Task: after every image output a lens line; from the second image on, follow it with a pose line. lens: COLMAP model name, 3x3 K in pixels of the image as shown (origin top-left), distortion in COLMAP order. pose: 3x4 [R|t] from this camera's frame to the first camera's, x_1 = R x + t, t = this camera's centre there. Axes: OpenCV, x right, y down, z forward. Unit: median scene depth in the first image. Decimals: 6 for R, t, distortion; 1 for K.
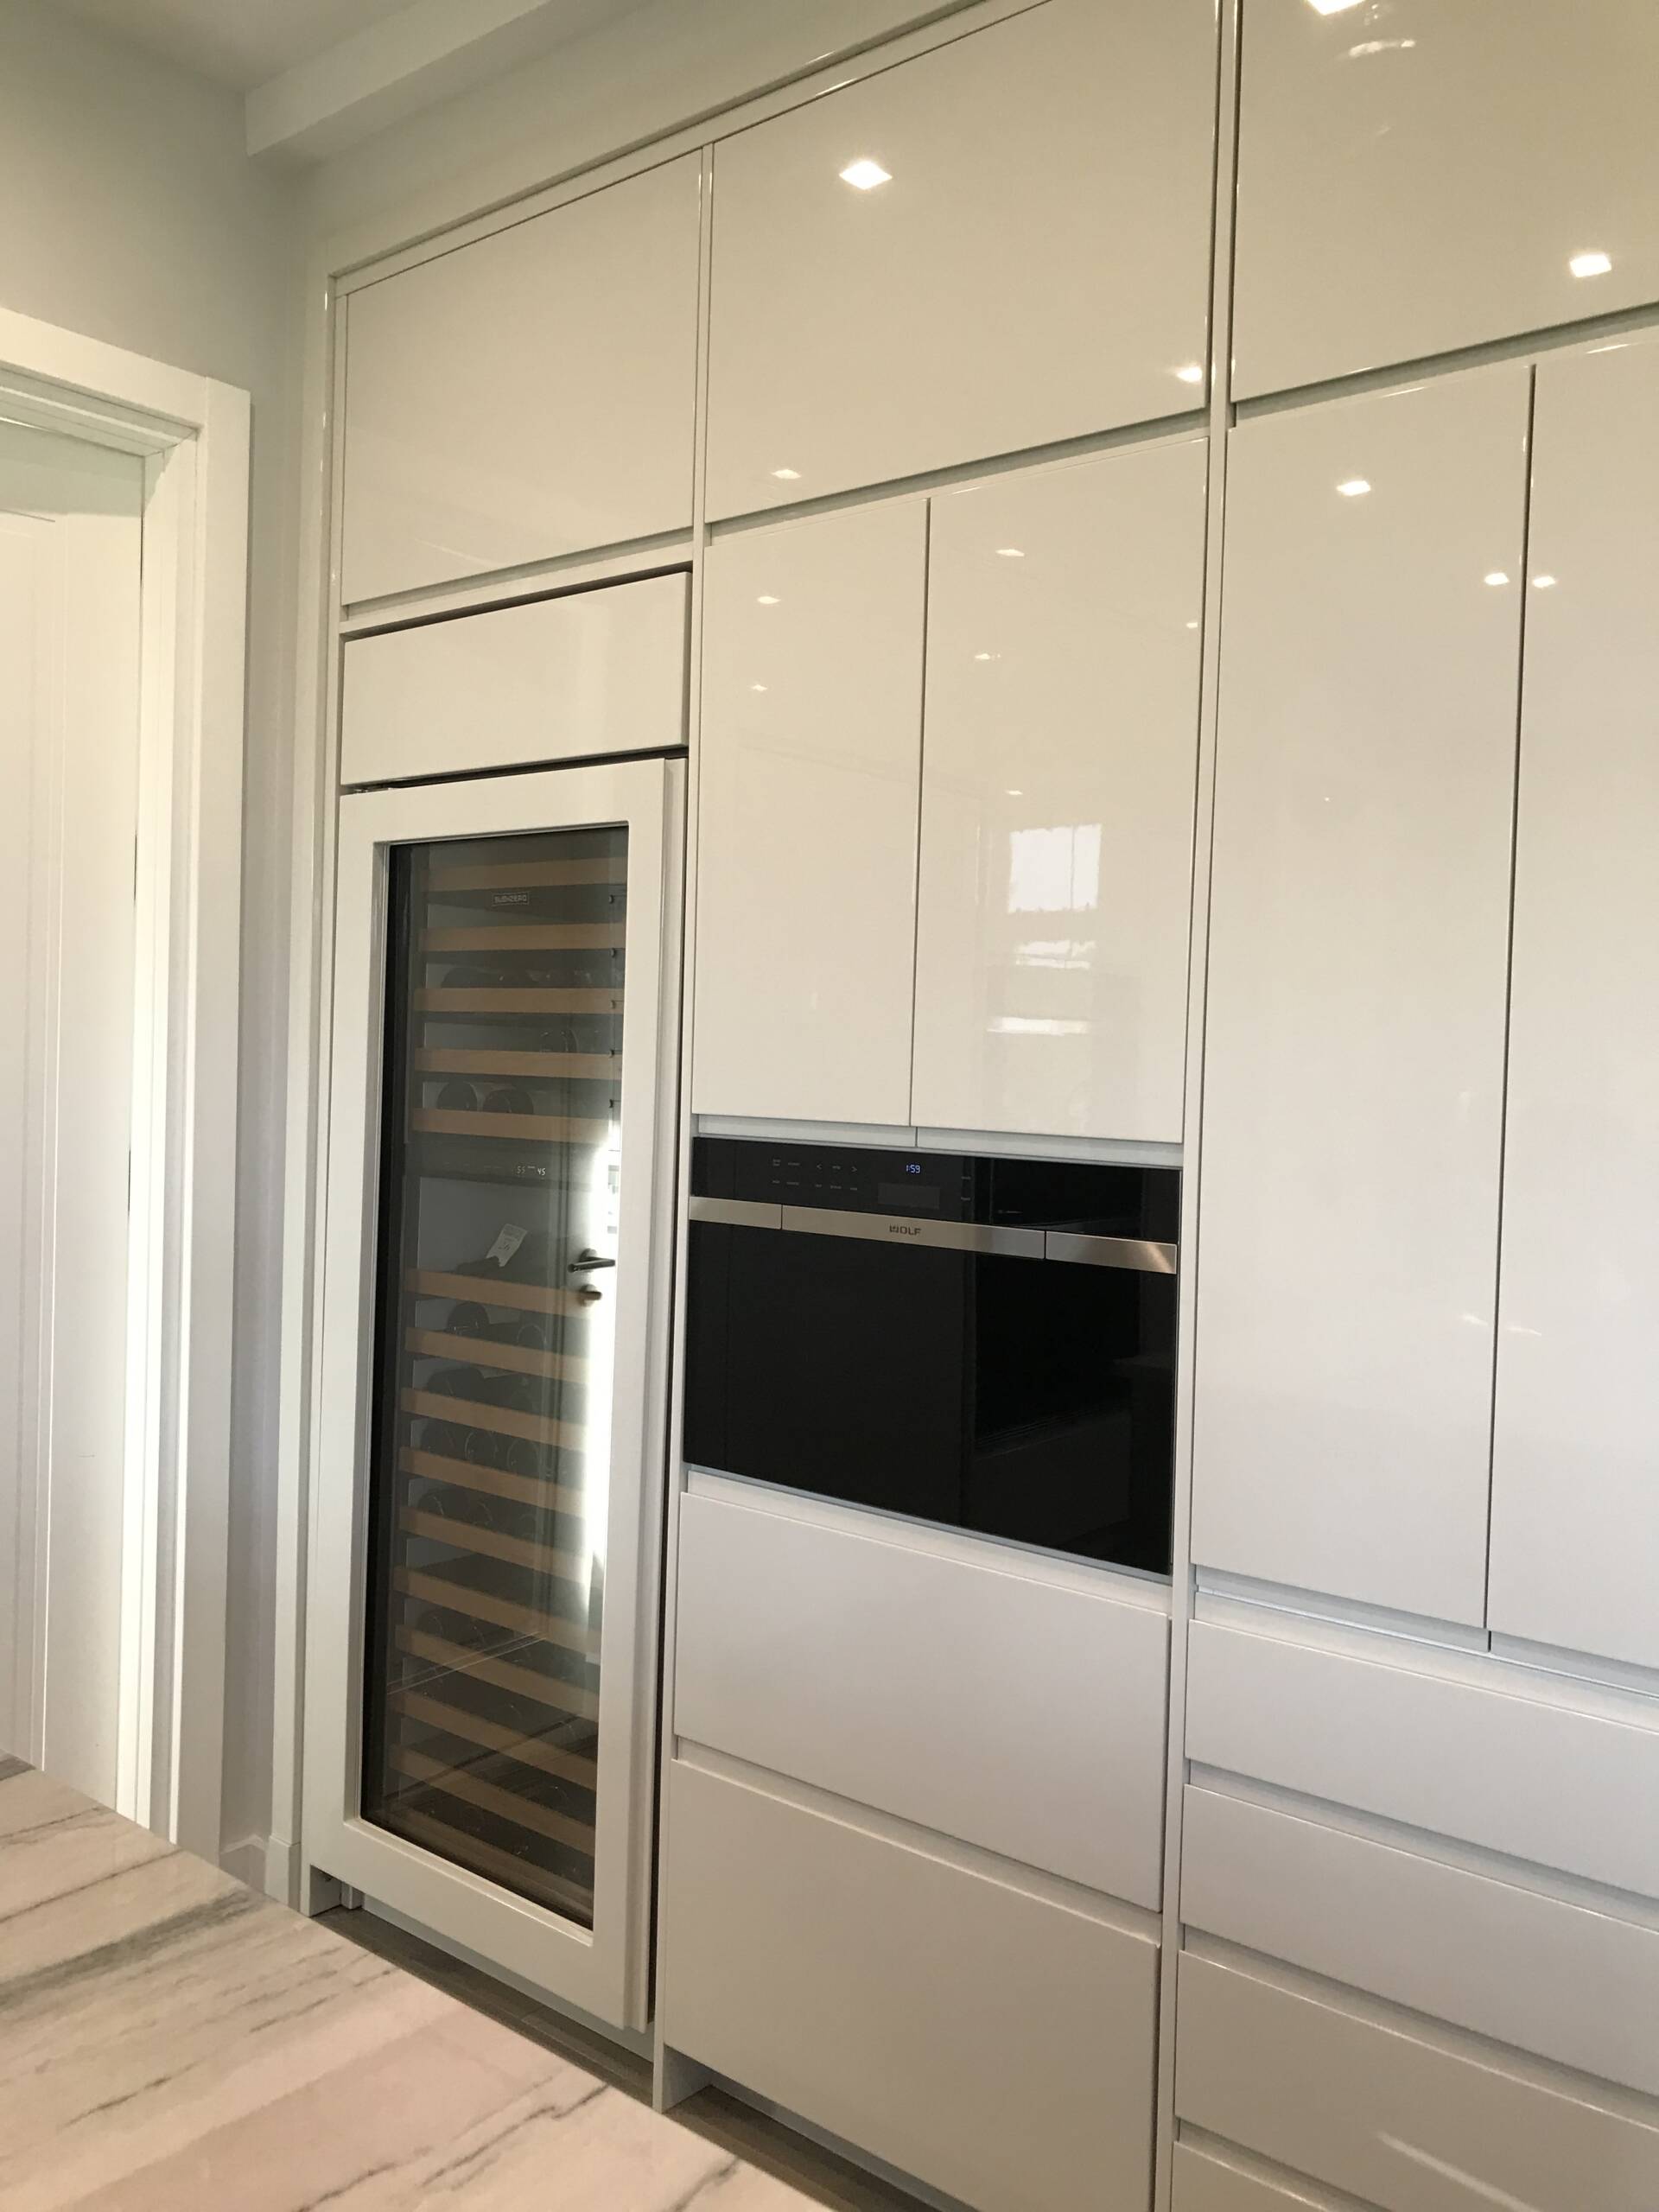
lens RADIAL K [[1810.3, 0, 837.5], [0, 1810.3, 1086.4], [0, 0, 1]] dist [0.036021, -0.034430]
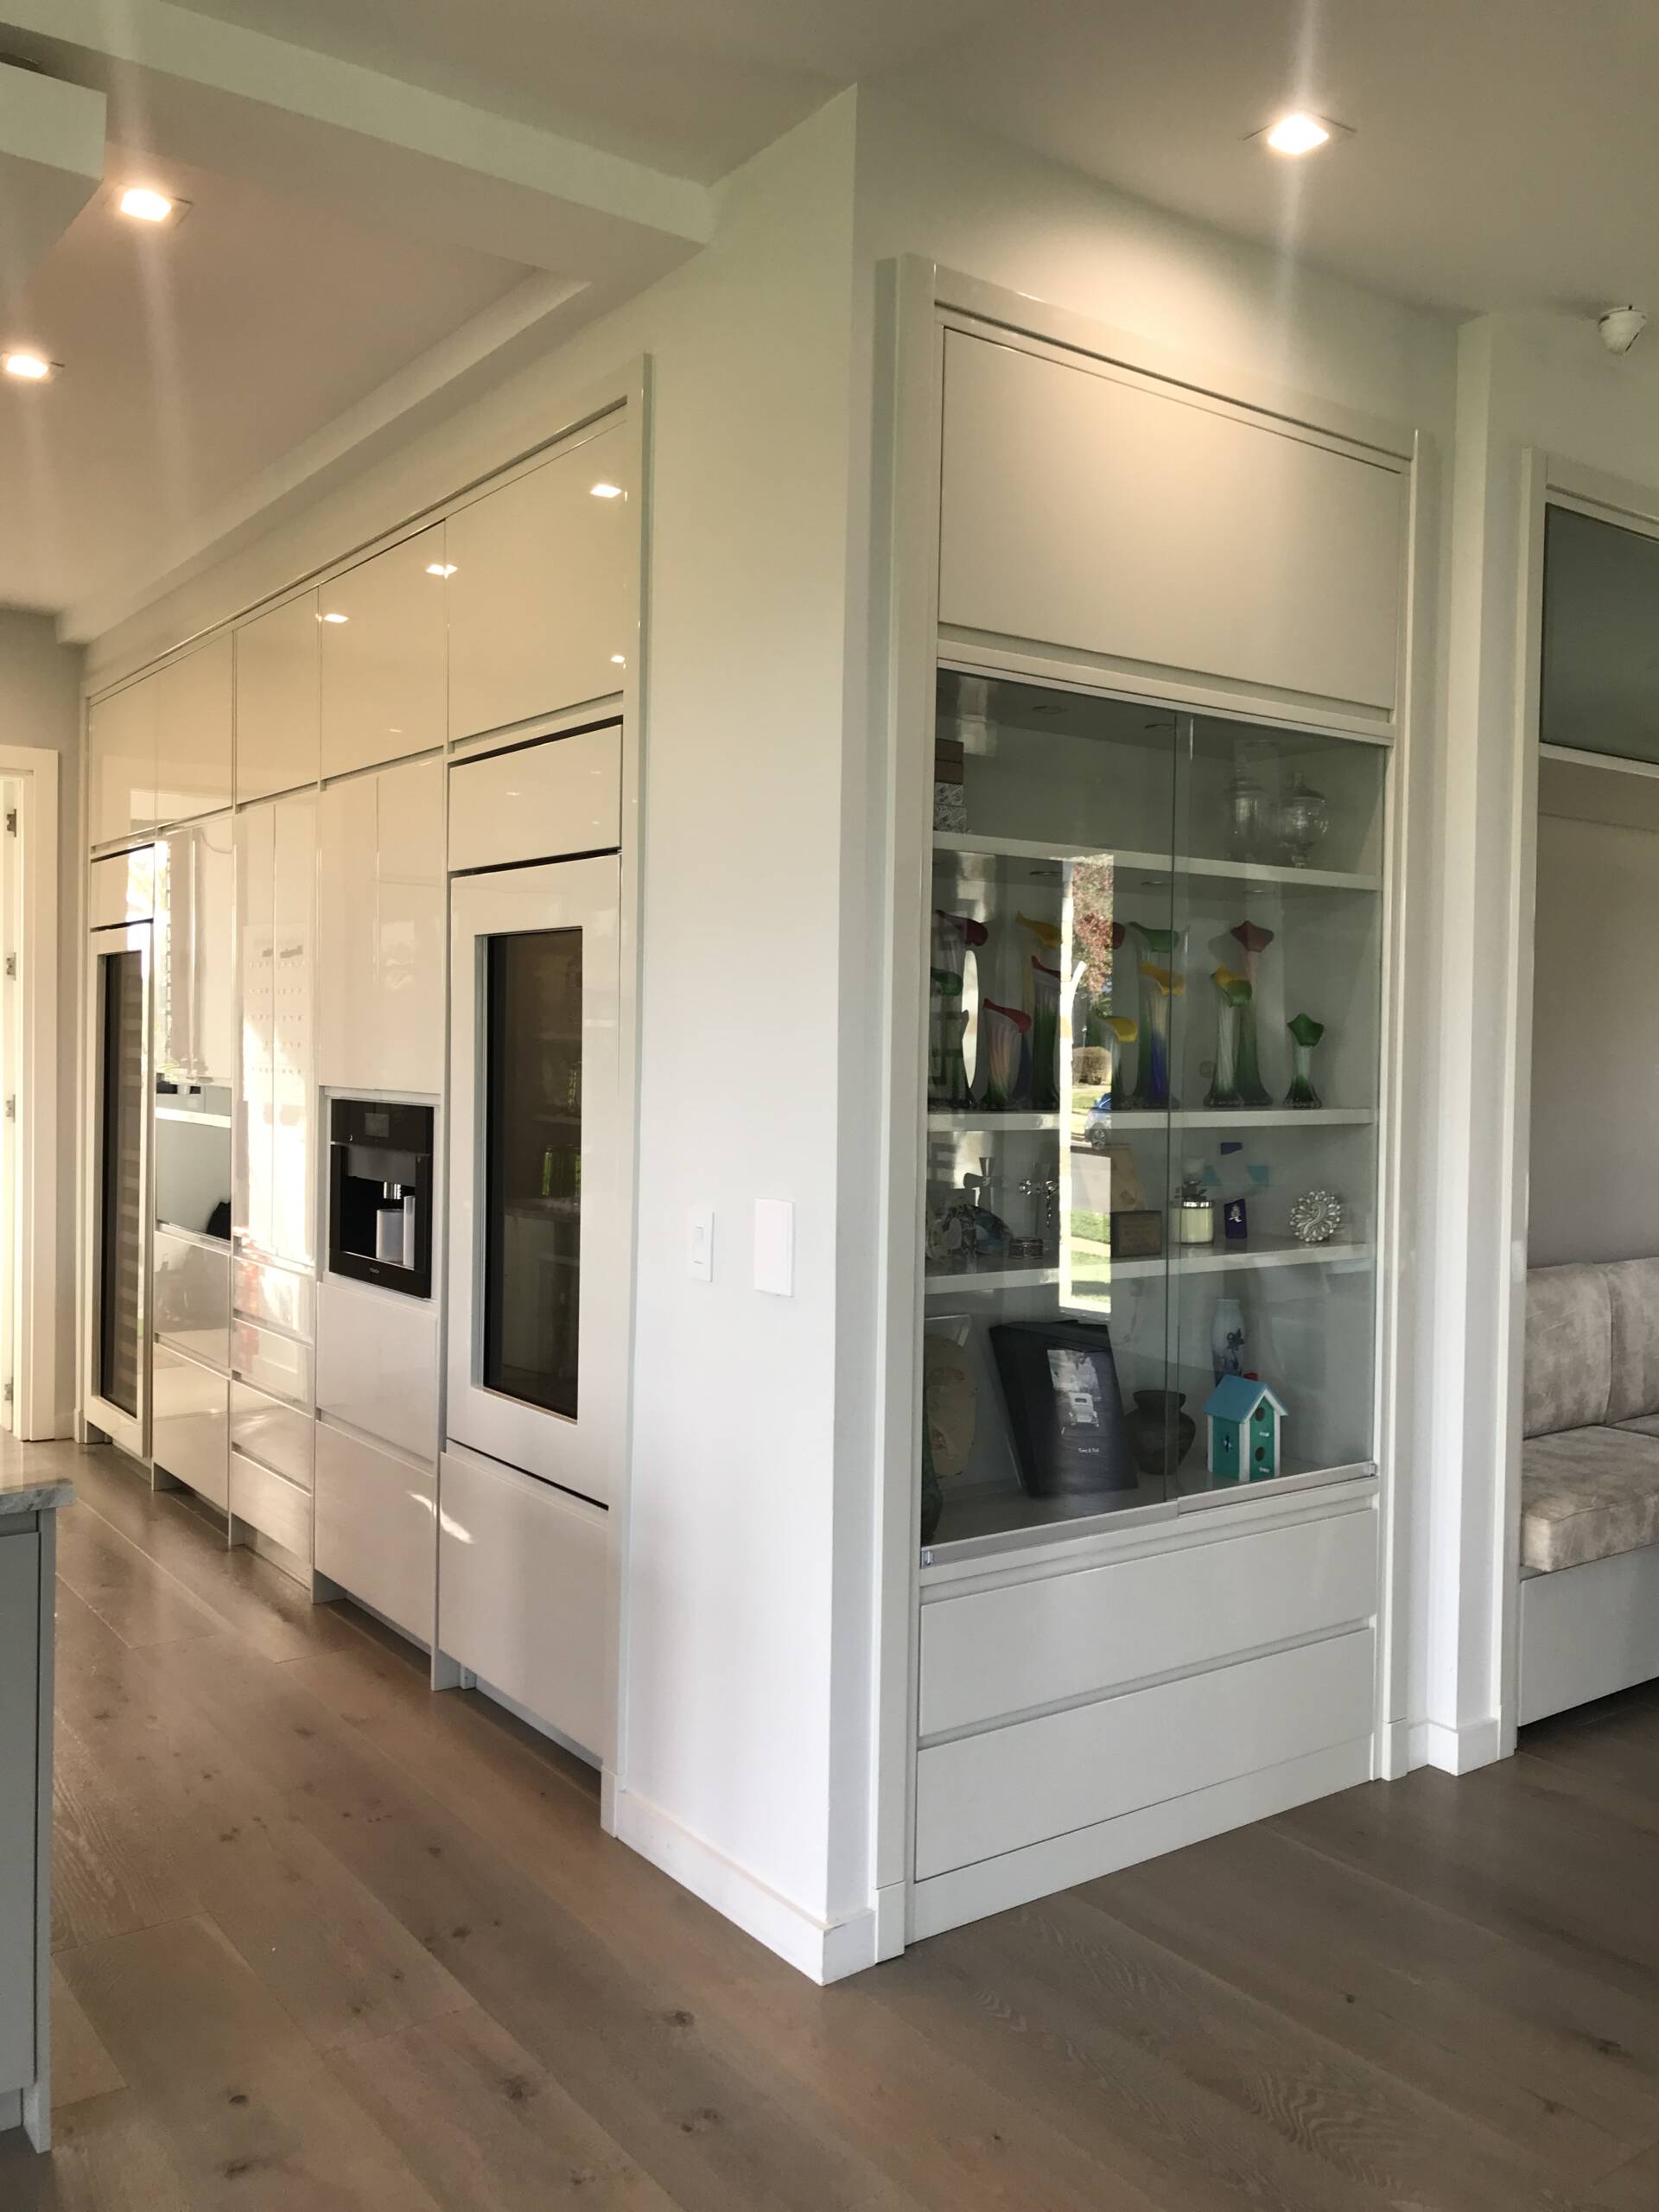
lens RADIAL K [[1810.3, 0, 833.2], [0, 1810.3, 1101.9], [0, 0, 1]] dist [0.036021, -0.034430]
pose [[0.971814, 0.004489, -0.235707, 1.350003], [-0.004860, 0.999988, -0.000995, 0.051900], [0.235699, 0.002112, 0.971824, -1.122096]]
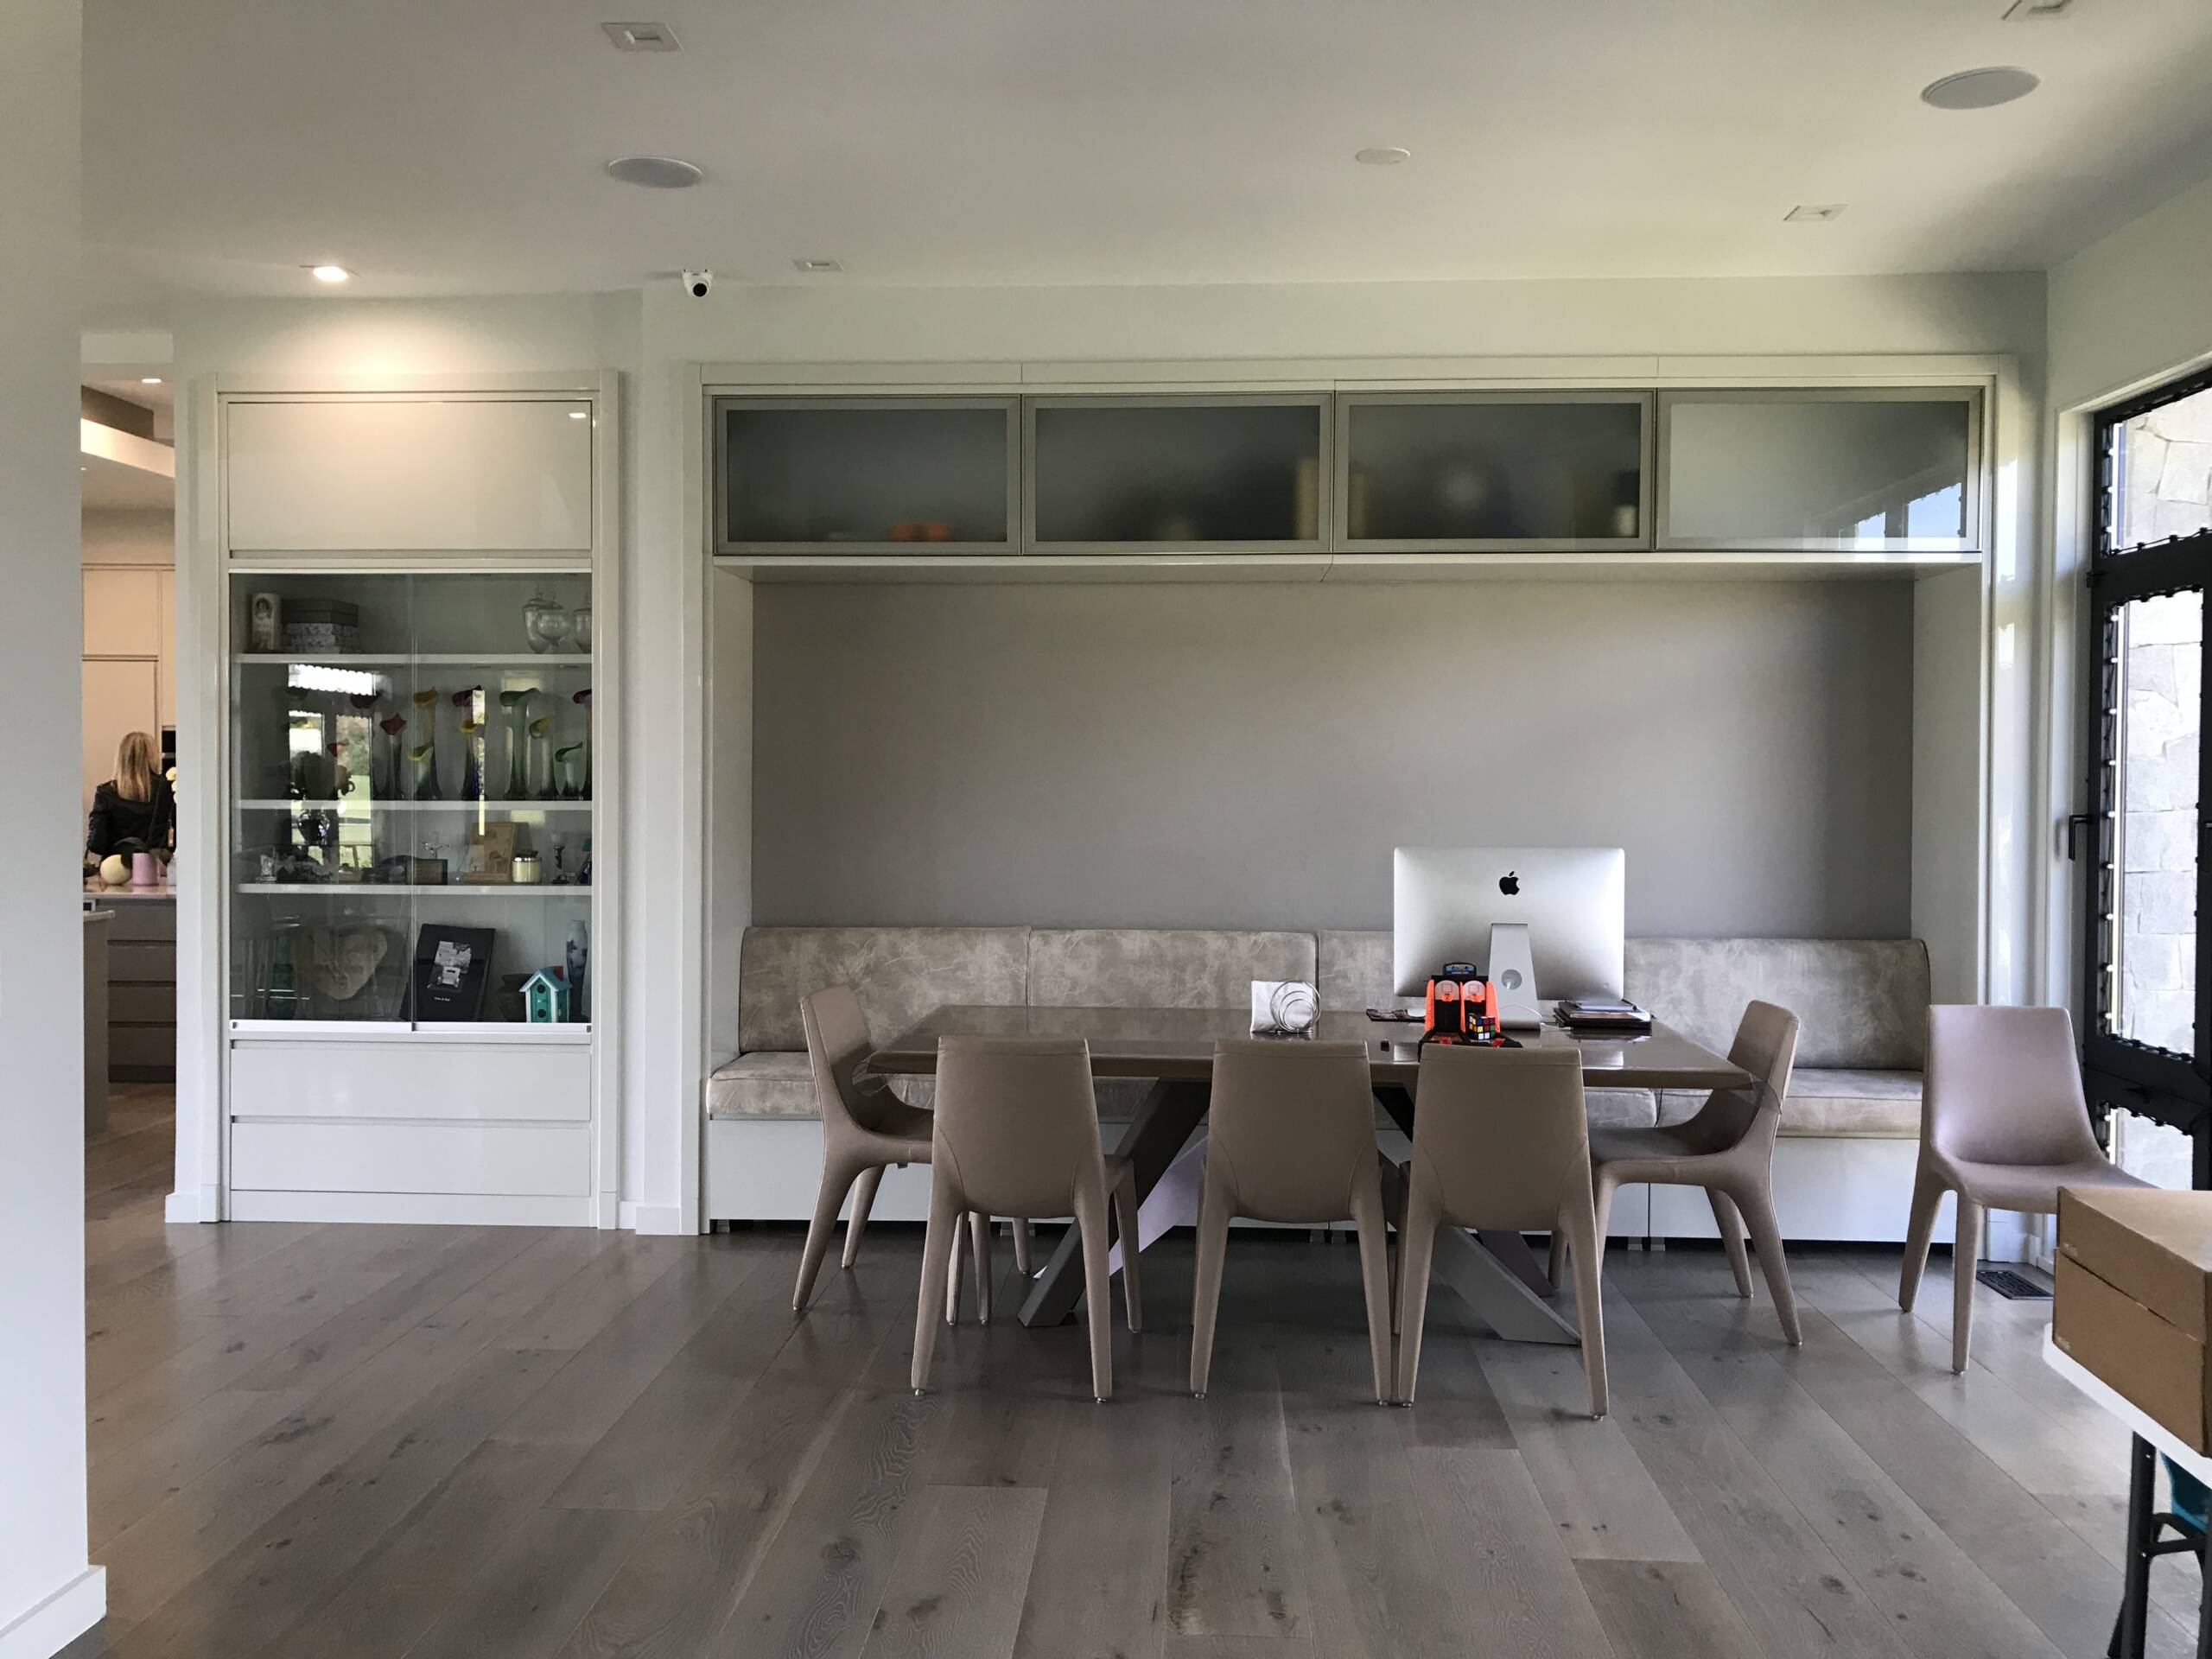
lens RADIAL K [[1810.3, 0, 1099.9], [0, 1810.3, 810.2], [0, 0, 1]] dist [0.036021, -0.034430]
pose [[0.600596, -0.000048, -0.799553, 3.767379], [-0.013106, 0.999865, -0.009905, 0.080535], [0.799445, 0.016427, 0.600514, -0.446455]]
